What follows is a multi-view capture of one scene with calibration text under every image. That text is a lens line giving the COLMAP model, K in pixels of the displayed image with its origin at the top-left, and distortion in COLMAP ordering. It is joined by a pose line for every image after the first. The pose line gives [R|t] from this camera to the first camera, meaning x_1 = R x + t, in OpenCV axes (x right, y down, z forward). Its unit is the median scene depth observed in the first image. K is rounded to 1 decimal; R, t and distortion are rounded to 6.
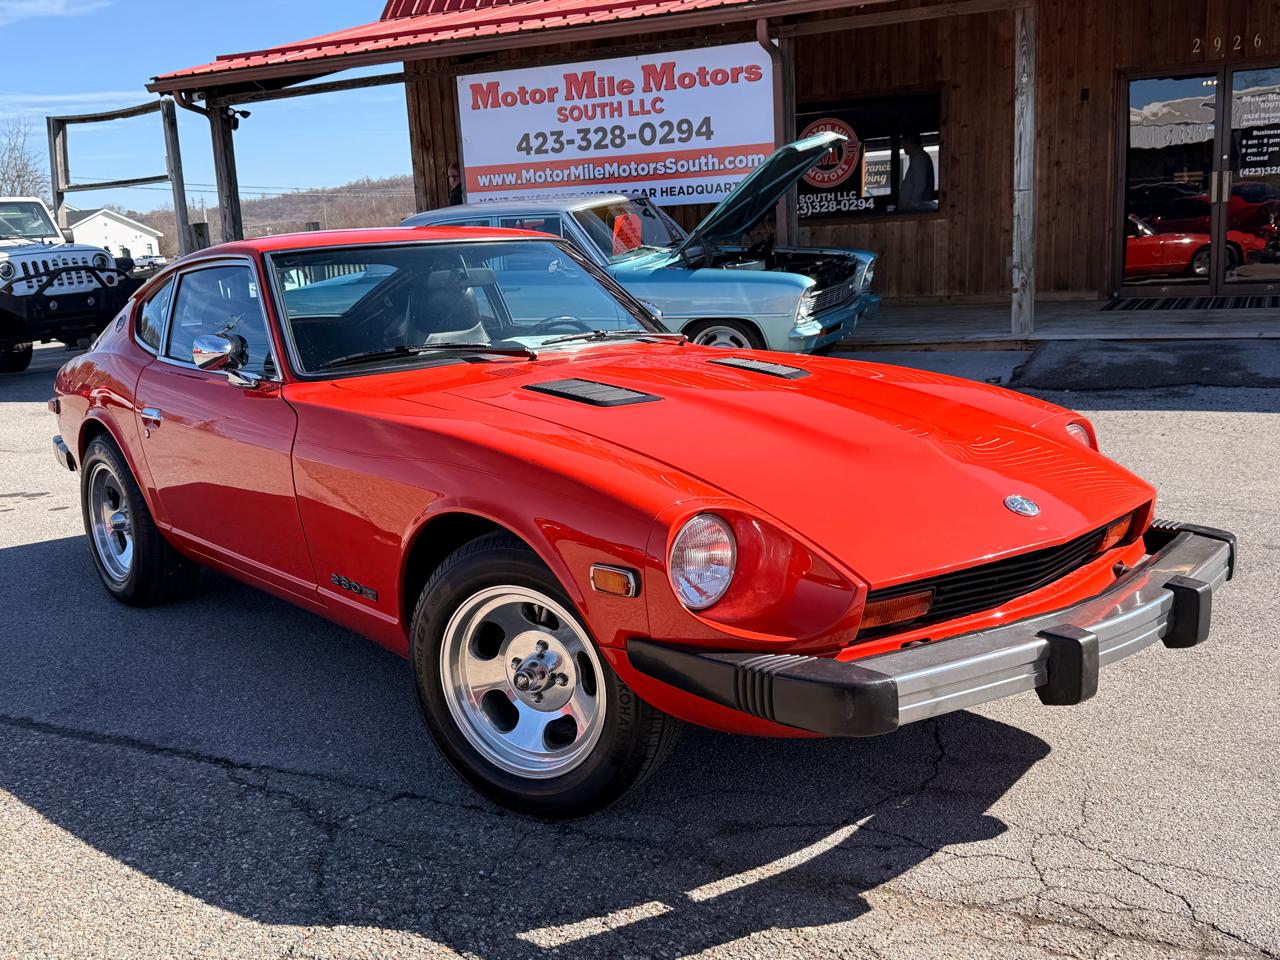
lens RADIAL K [[1257.0, 0, 641.7], [0, 1257.0, 483.2], [0, 0, 1]] dist [0.181499, -0.376720]
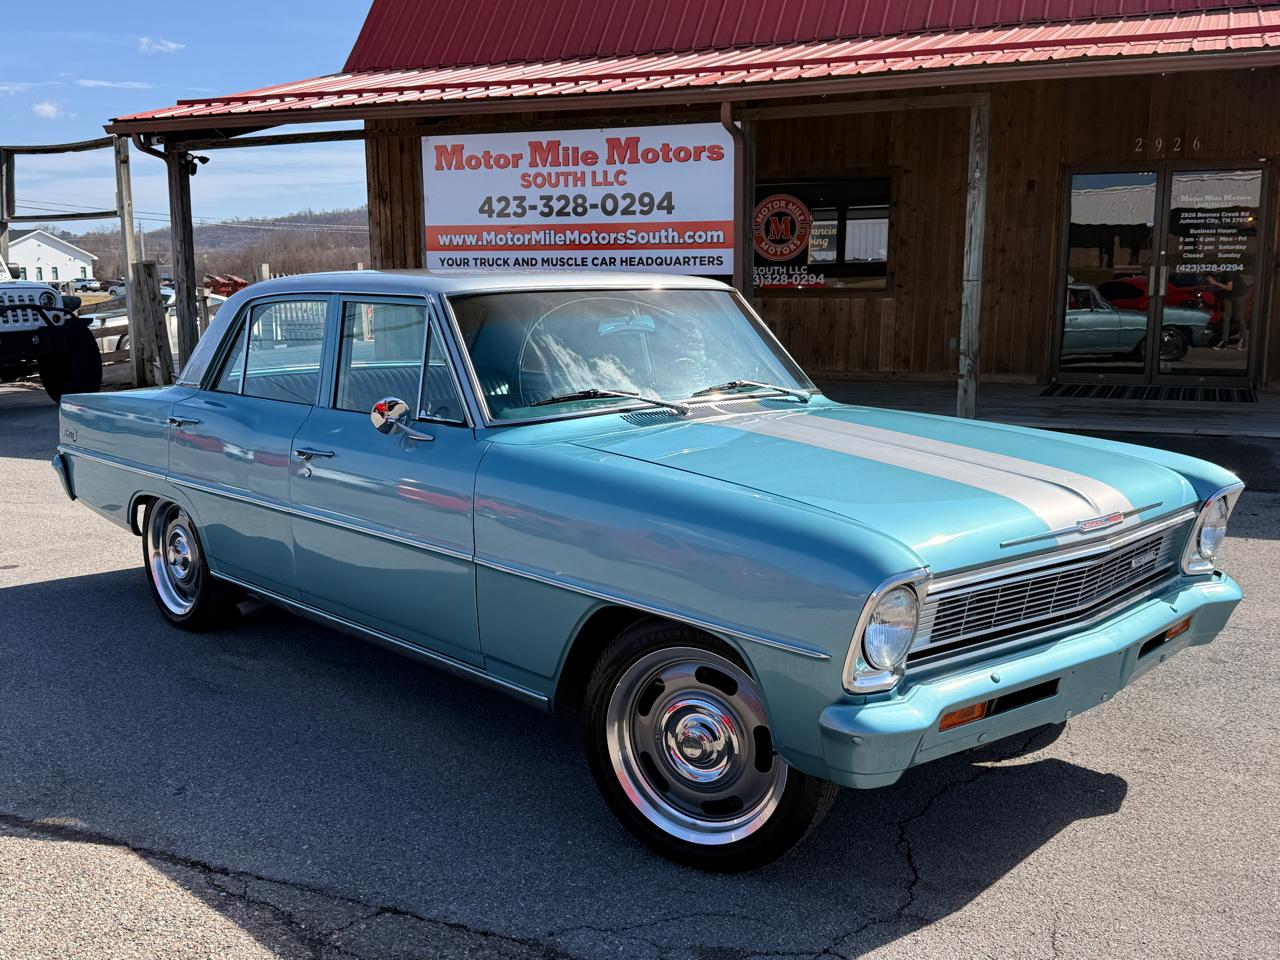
lens RADIAL K [[1255.6, 0, 642.8], [0, 1255.6, 486.4], [0, 0, 1]] dist [0.194512, -0.419392]
pose [[0.997809, 0.039814, 0.052831, -0.013125], [-0.038039, 0.998691, -0.034192, -0.015263], [-0.054123, 0.032107, 0.998018, -0.006178]]
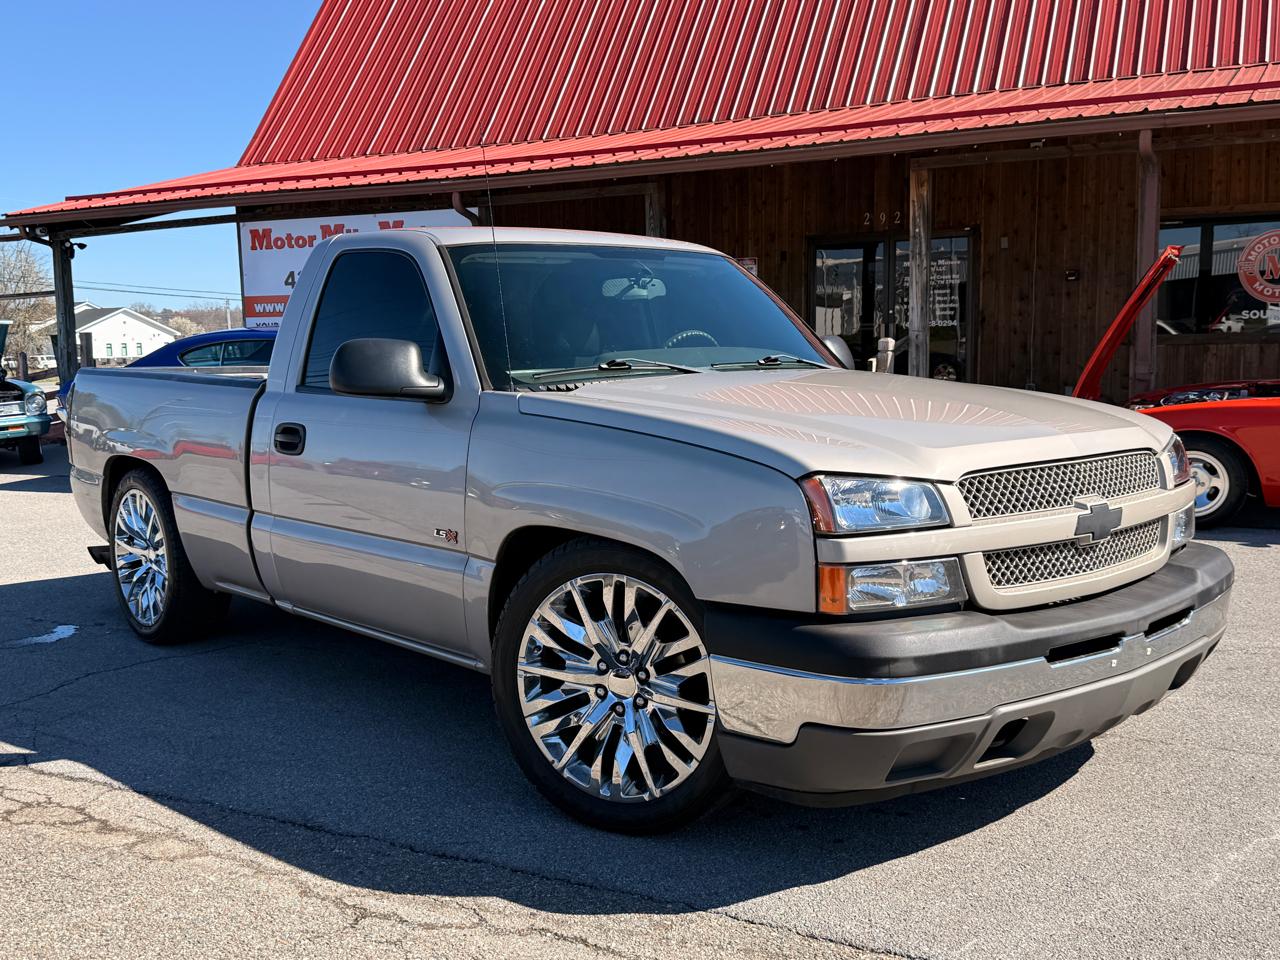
lens RADIAL K [[1262.6, 0, 641.7], [0, 1262.6, 474.5], [0, 0, 1]] dist [0.203299, -0.470147]
pose [[0.999295, 0.034066, -0.015772, 0.268762], [-0.035389, 0.995036, -0.093011, 0.015645], [0.012525, 0.093504, 0.995540, -0.179828]]
